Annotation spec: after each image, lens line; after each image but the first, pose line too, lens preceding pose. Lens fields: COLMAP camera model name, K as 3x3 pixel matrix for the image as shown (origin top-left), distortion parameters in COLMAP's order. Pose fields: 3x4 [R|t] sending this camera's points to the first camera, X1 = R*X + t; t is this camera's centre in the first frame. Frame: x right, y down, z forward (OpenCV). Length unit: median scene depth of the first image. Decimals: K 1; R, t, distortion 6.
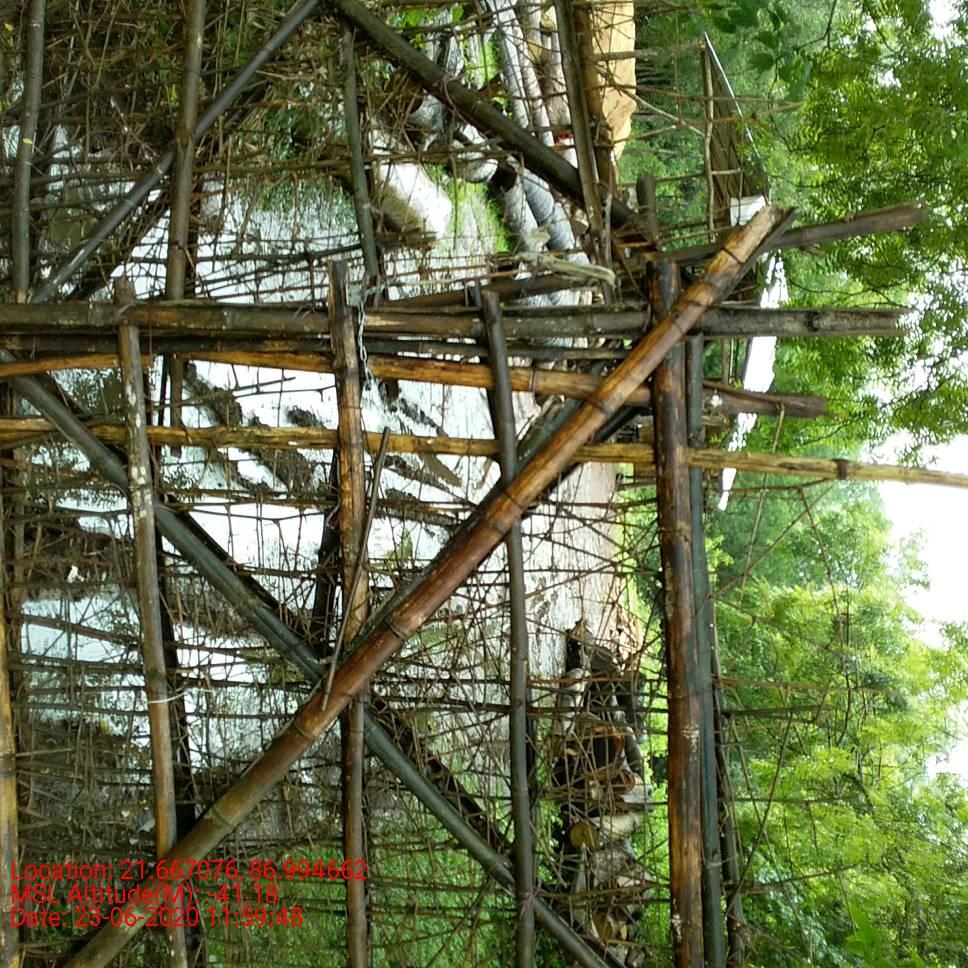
lens RADIAL K [[1273.7, 0, 399.5], [0, 1273.7, 484.4], [0, 0, 1]] dist [-0.001558, 0.002781]
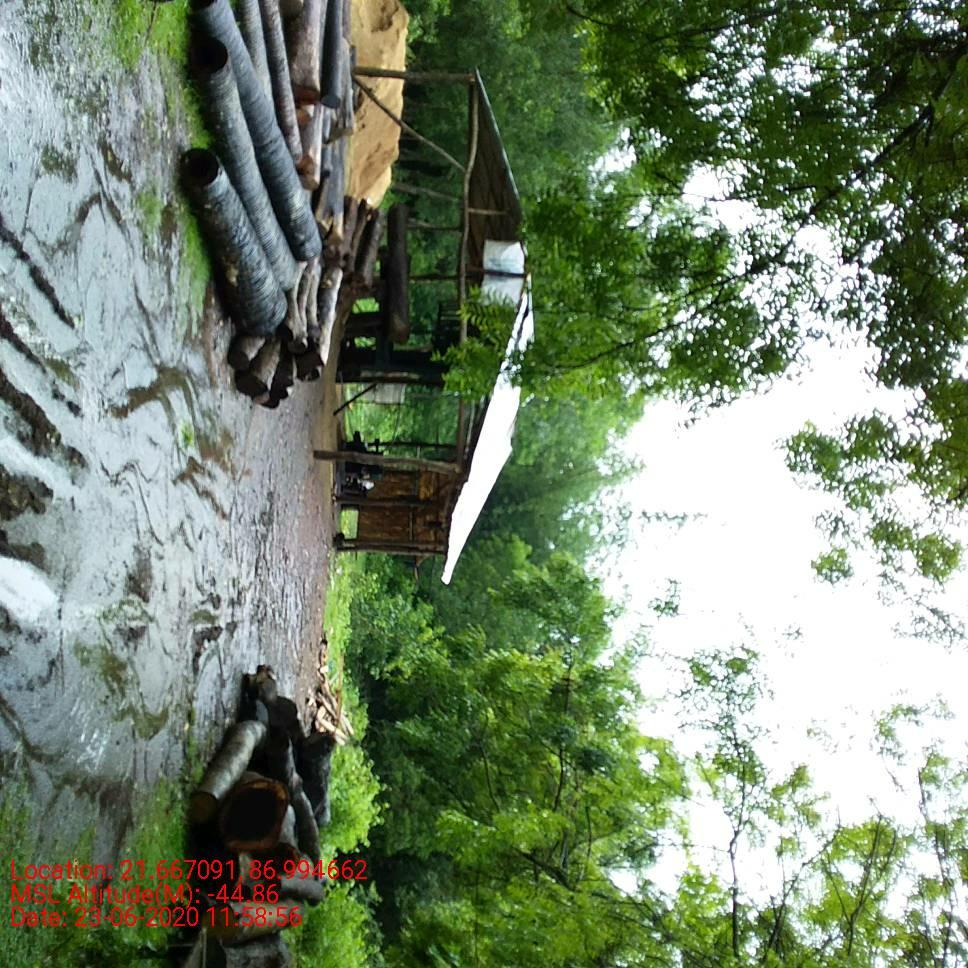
lens RADIAL K [[1215.5, 0, 469.8], [0, 1215.5, 482.1], [0, 0, 1]] dist [0.059004, -0.044937]
pose [[0.961578, 0.123014, 0.245430, 0.063440], [-0.095641, 0.988091, -0.120536, 0.073533], [-0.257335, 0.092431, 0.961892, 0.195784]]
